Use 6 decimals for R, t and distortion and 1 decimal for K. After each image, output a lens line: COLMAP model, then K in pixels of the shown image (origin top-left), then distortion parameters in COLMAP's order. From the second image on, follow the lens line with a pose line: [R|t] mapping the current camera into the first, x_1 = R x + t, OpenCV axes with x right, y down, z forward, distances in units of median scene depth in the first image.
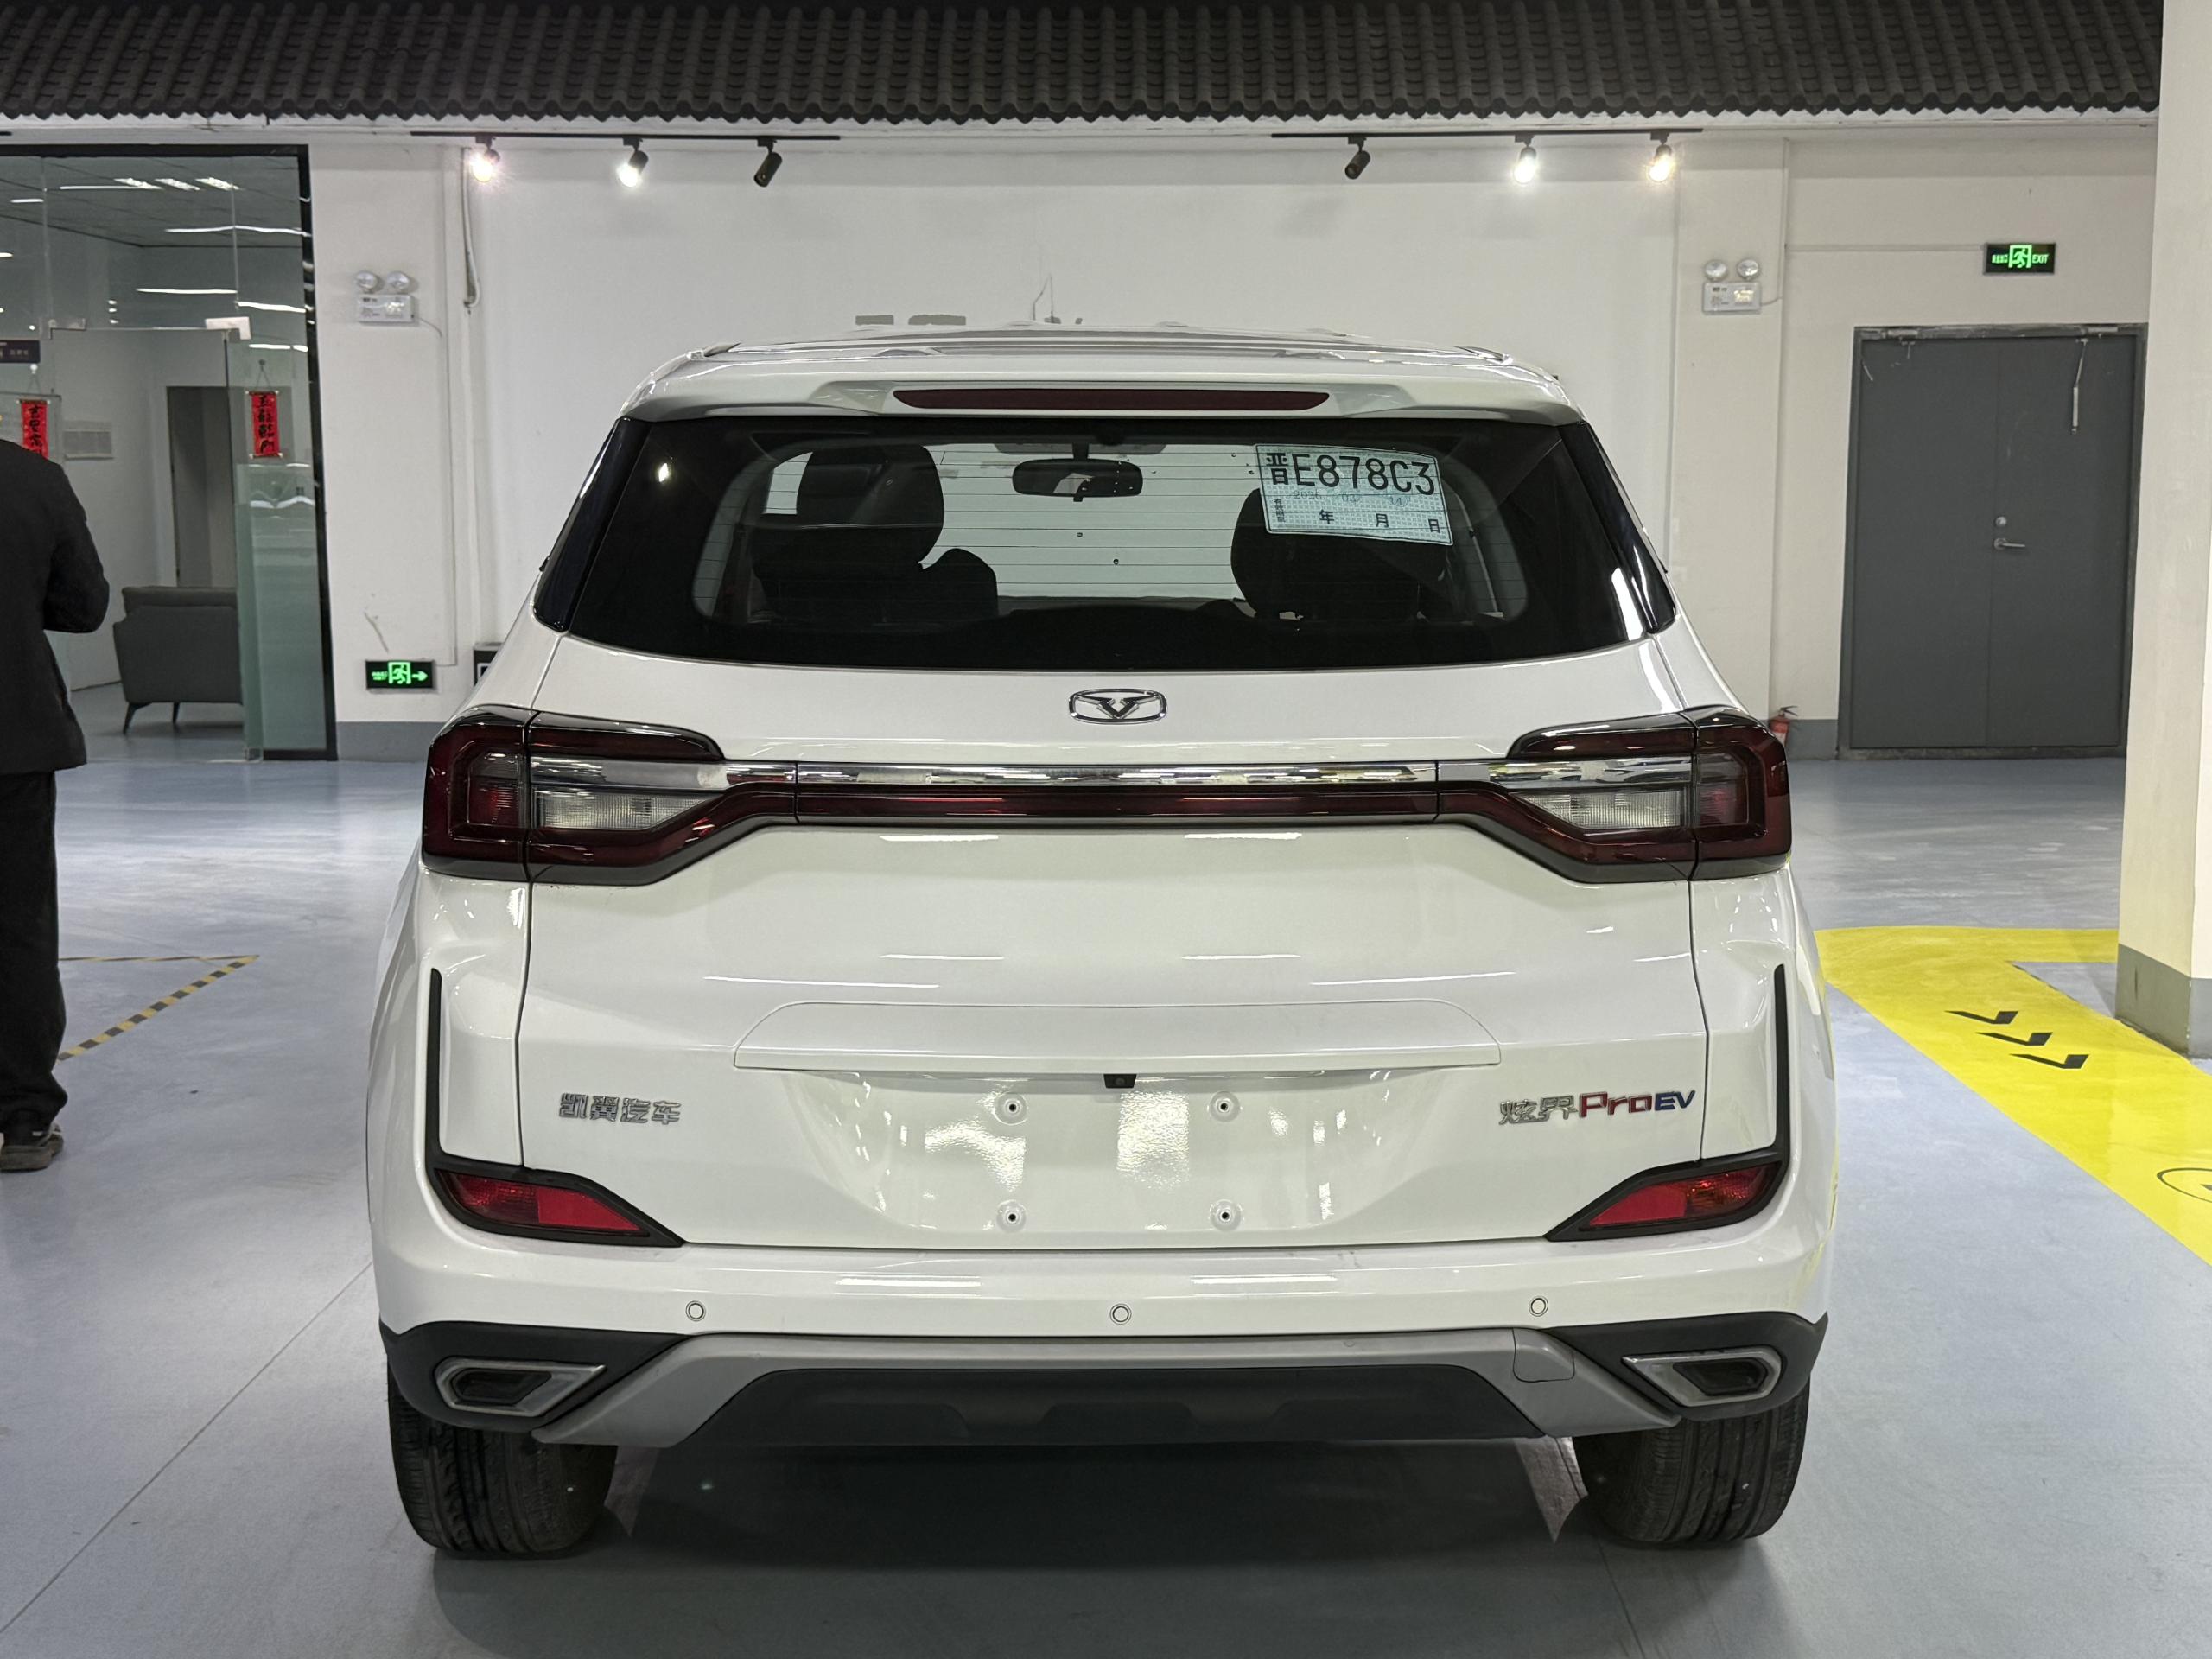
lens RADIAL K [[2825.4, 0, 1110.0], [0, 2825.4, 831.1], [0, 0, 1]] dist [0.150706, 0.000000]
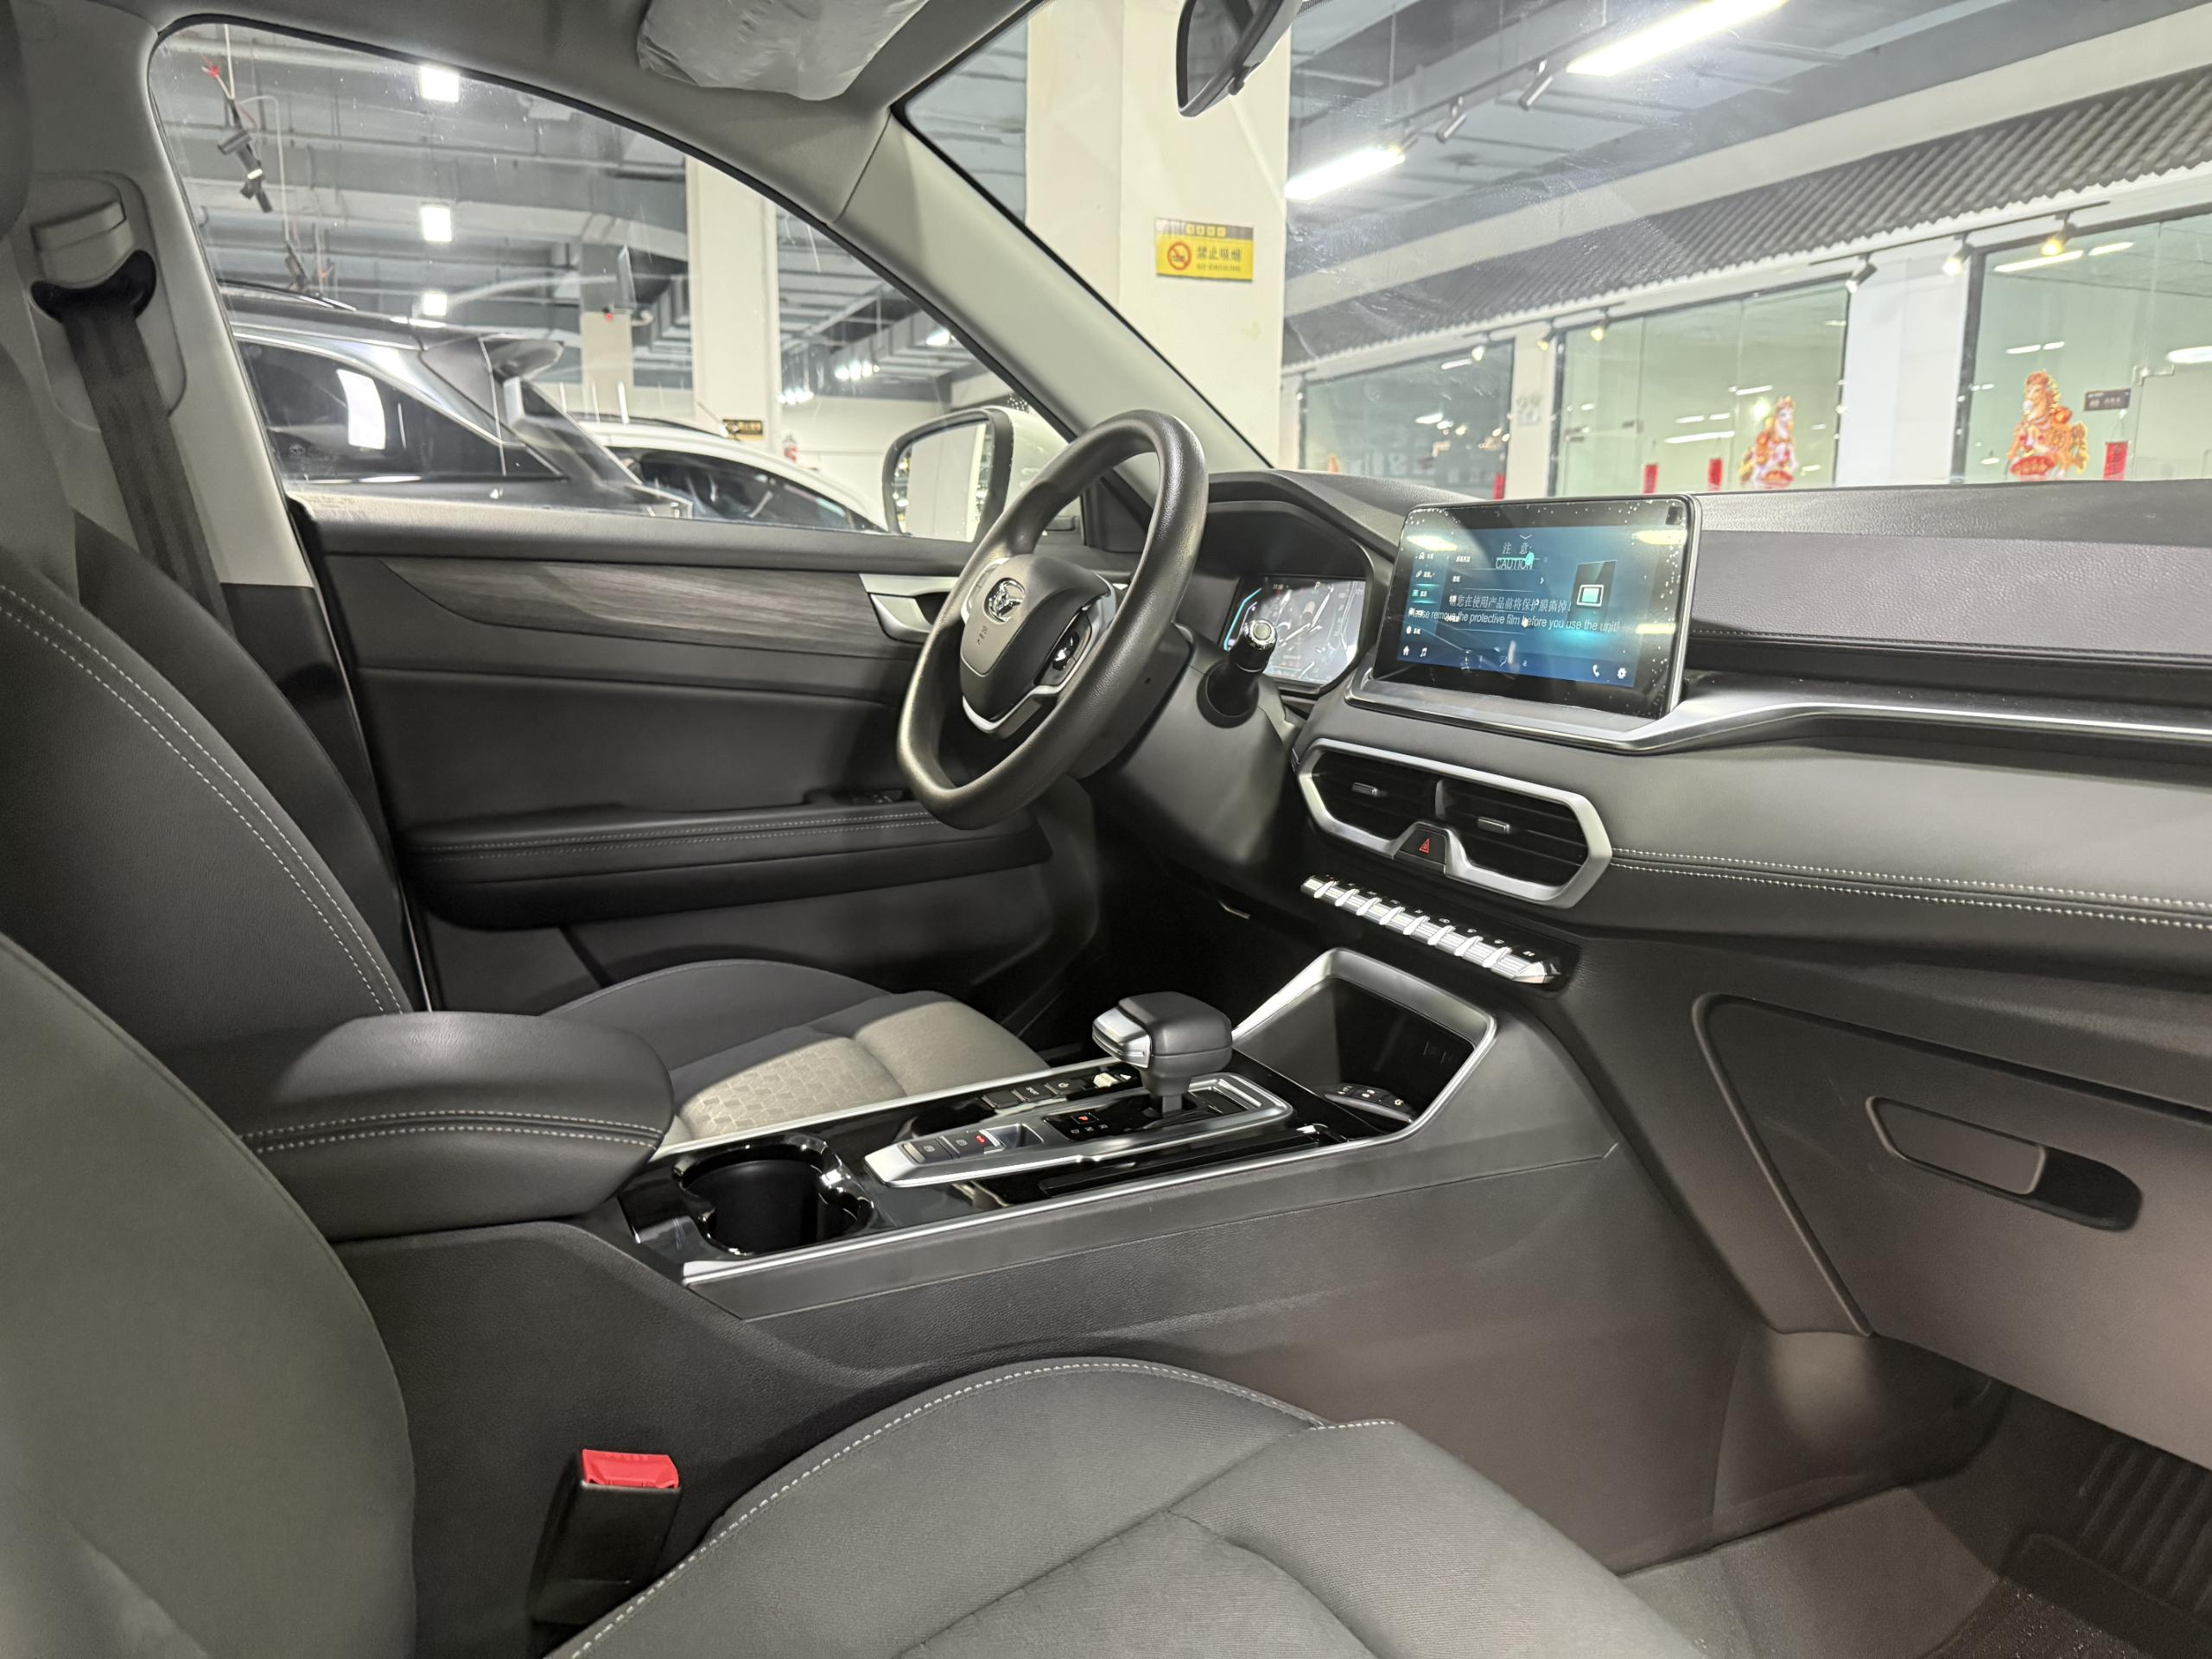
lens RADIAL K [[1602.8, 0, 1108.1], [0, 1602.8, 824.6], [0, 0, 1]] dist [0.003165, -0.000113]
pose [[0.429258, 0.156251, -0.889563, 0.052759], [-0.122304, 0.985906, 0.114155, -0.022882], [0.894863, 0.059795, 0.442318, 0.385087]]
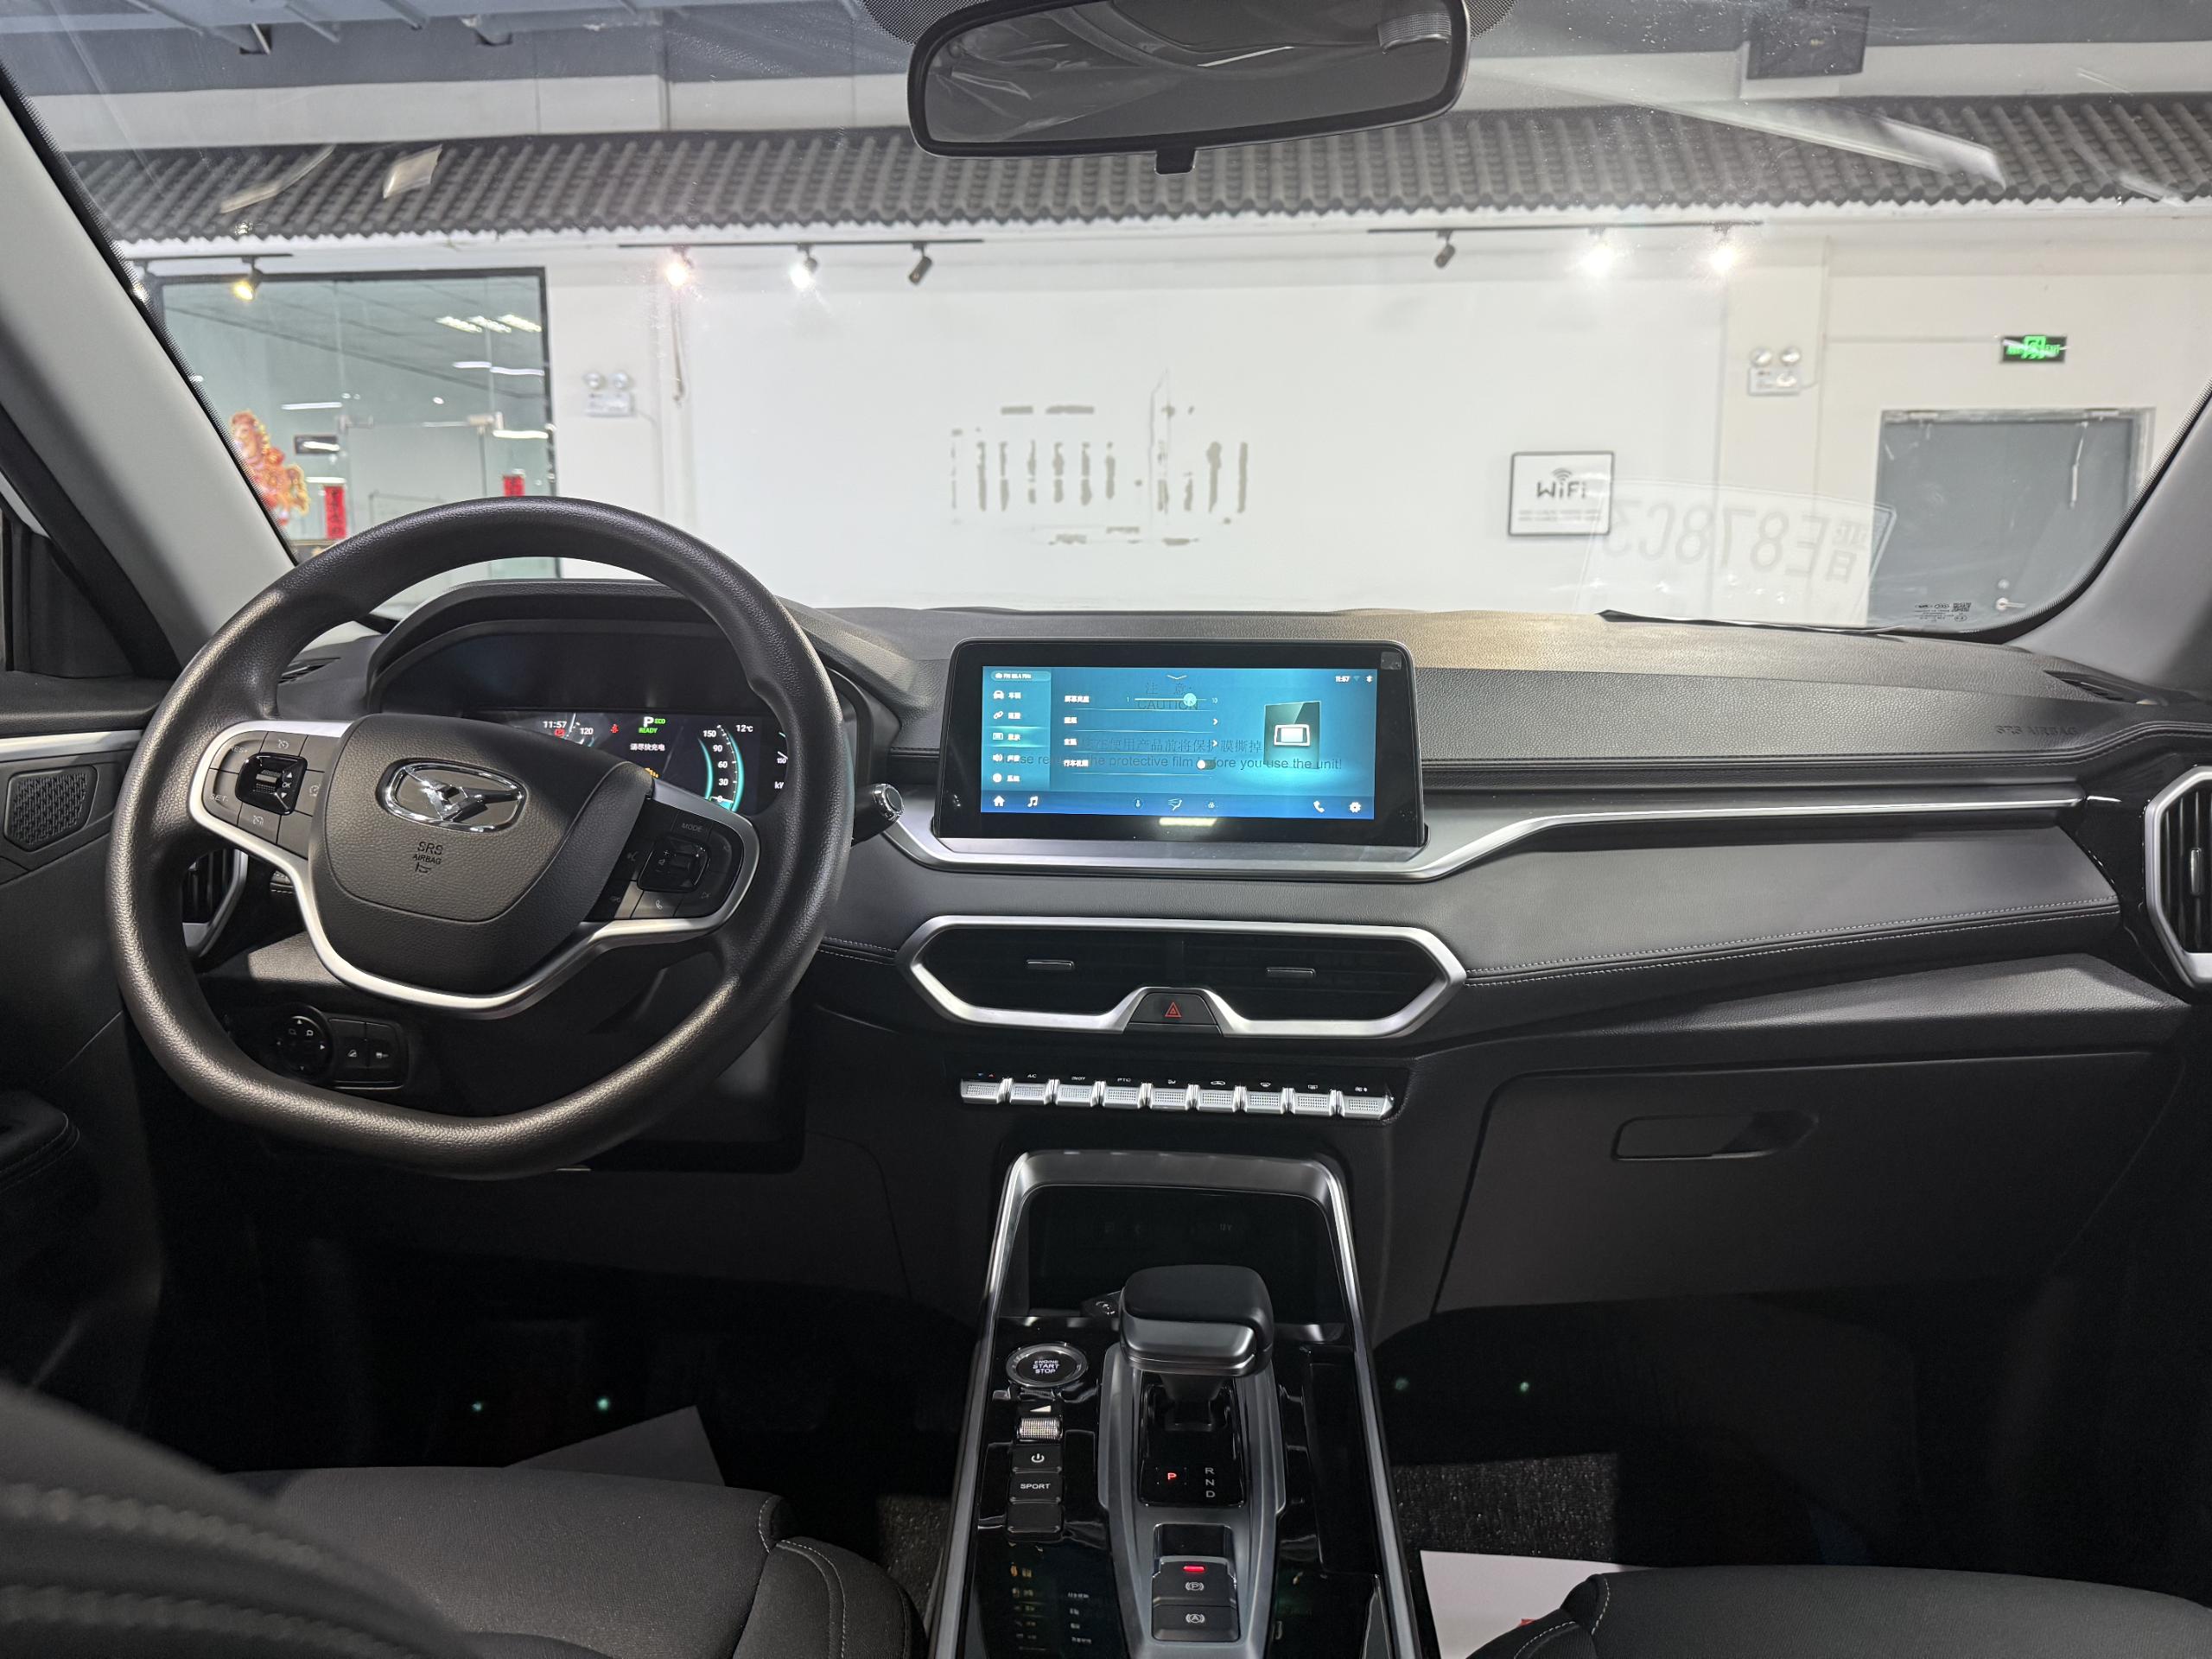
lens RADIAL K [[1602.8, 0, 1112.9], [0, 1602.8, 826.3], [0, 0, 1]] dist [0.003165, -0.000113]
pose [[0.998298, 0.009920, -0.057472, -0.004127], [-0.008651, 0.999714, 0.022275, -0.024668], [0.057676, -0.021740, 0.998099, 0.362795]]
